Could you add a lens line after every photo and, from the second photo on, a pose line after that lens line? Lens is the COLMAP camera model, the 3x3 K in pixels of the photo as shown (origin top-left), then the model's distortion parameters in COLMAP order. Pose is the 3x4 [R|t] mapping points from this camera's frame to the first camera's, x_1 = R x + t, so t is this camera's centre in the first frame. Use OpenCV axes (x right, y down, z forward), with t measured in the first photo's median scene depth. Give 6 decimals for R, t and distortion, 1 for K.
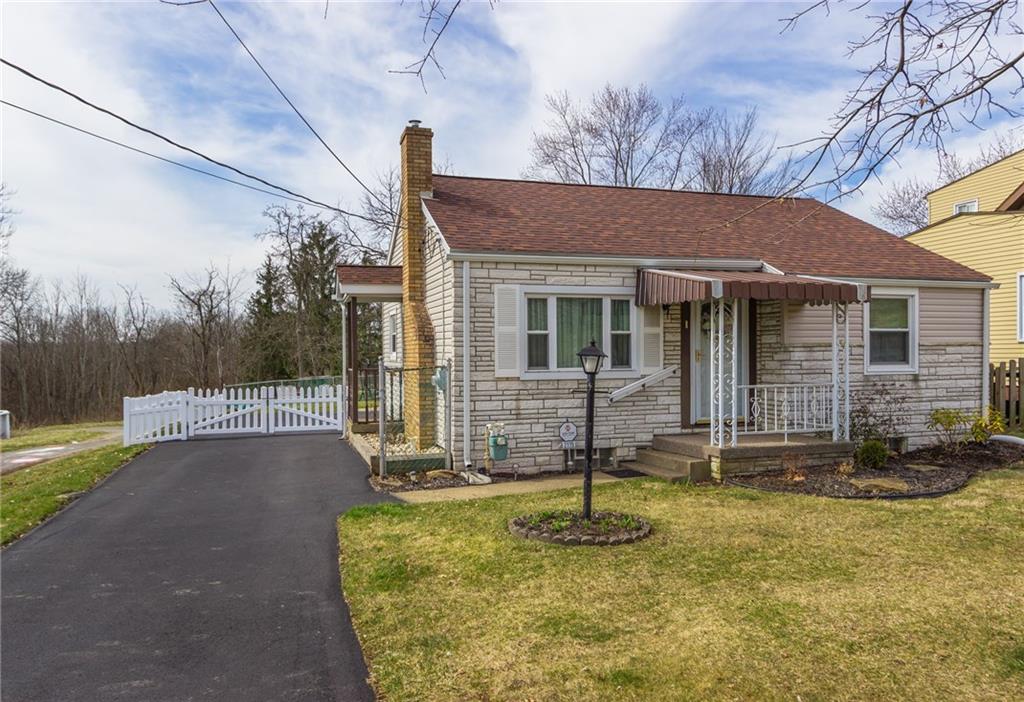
lens RADIAL K [[739.4, 0, 529.7], [0, 739.4, 361.4], [0, 0, 1]] dist [0.010084, 0.003040]
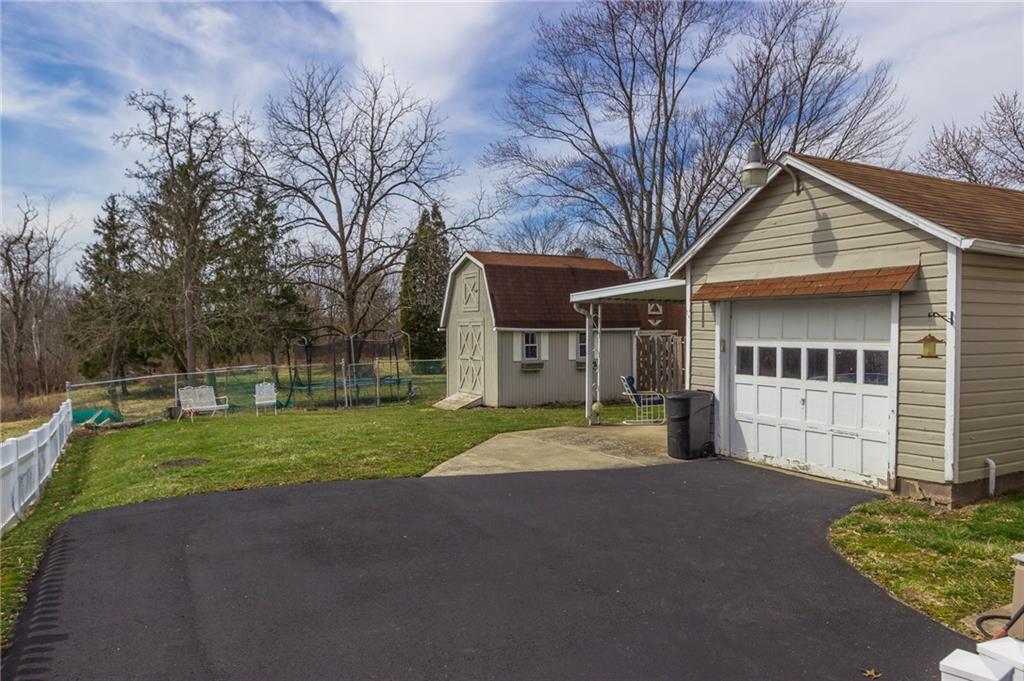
lens RADIAL K [[718.5, 0, 510.7], [0, 718.5, 348.7], [0, 0, 1]] dist [0.013538, -0.008106]
pose [[0.980728, -0.001675, 0.195371, -0.627967], [-0.001275, 0.999887, 0.014972, -0.010819], [-0.195374, -0.014932, 0.980615, 1.317210]]
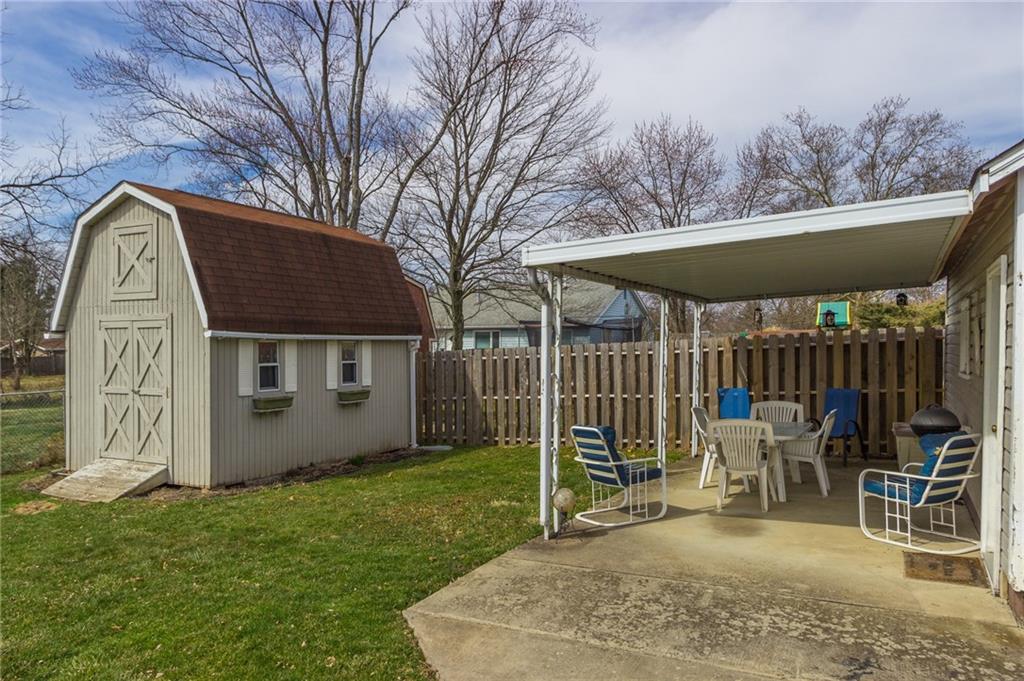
lens RADIAL K [[718.5, 0, 504.8], [0, 718.5, 347.8], [0, 0, 1]] dist [0.013538, -0.008106]
pose [[0.723253, 0.003419, 0.690575, -0.667552], [0.003349, 0.999959, -0.008459, -0.006822], [-0.690575, 0.008431, 0.723211, 2.110752]]
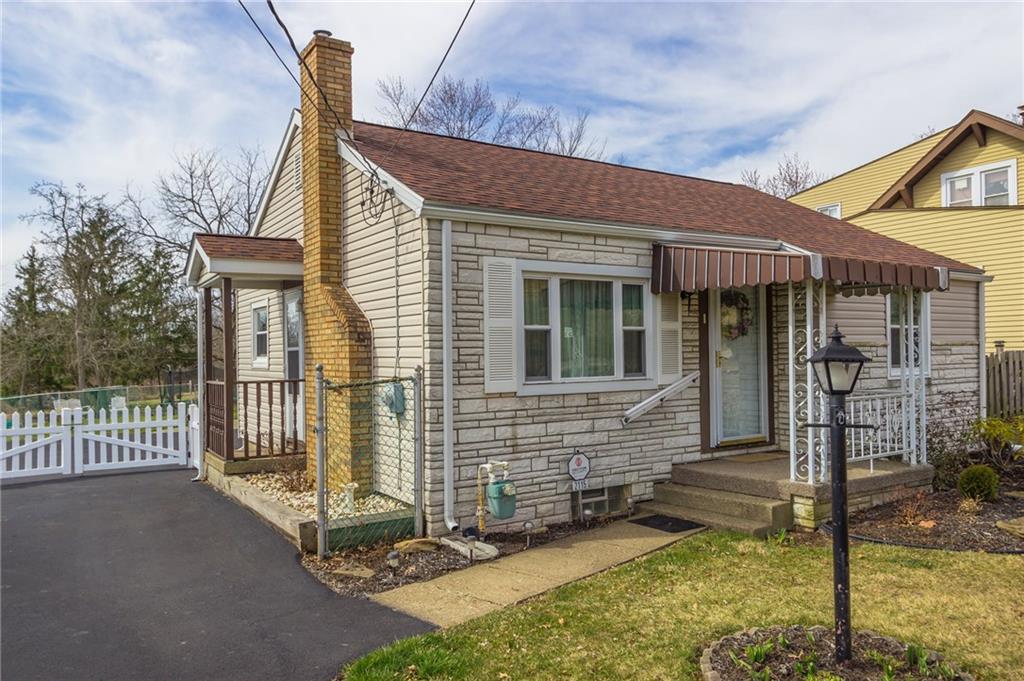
lens RADIAL K [[718.5, 0, 513.5], [0, 718.5, 350.4], [0, 0, 1]] dist [0.013538, -0.008106]
pose [[0.966610, -0.005320, 0.256197, -0.173252], [0.010197, 0.999791, -0.017712, -0.005261], [-0.256049, 0.019733, 0.966462, 0.320551]]
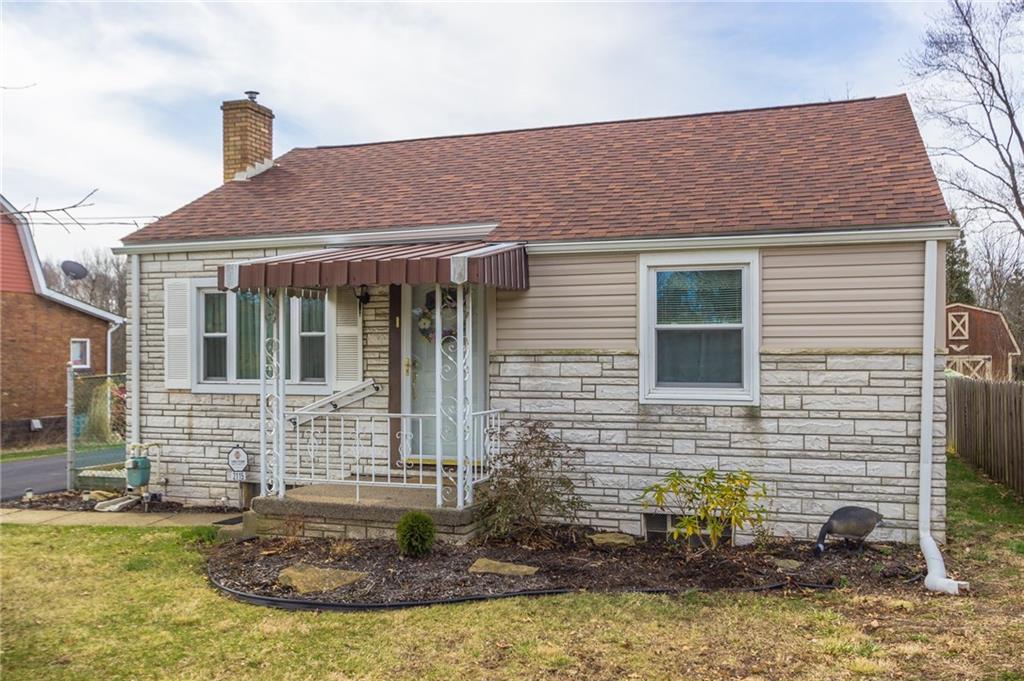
lens RADIAL K [[910.0, 0, 511.1], [0, 910.0, 343.8], [0, 0, 1]] dist [0.016431, -0.012483]
pose [[0.795797, 0.001569, -0.605562, 0.819740], [-0.010778, 0.999875, -0.011573, -0.019931], [0.605468, 0.015737, 0.795714, 0.368321]]
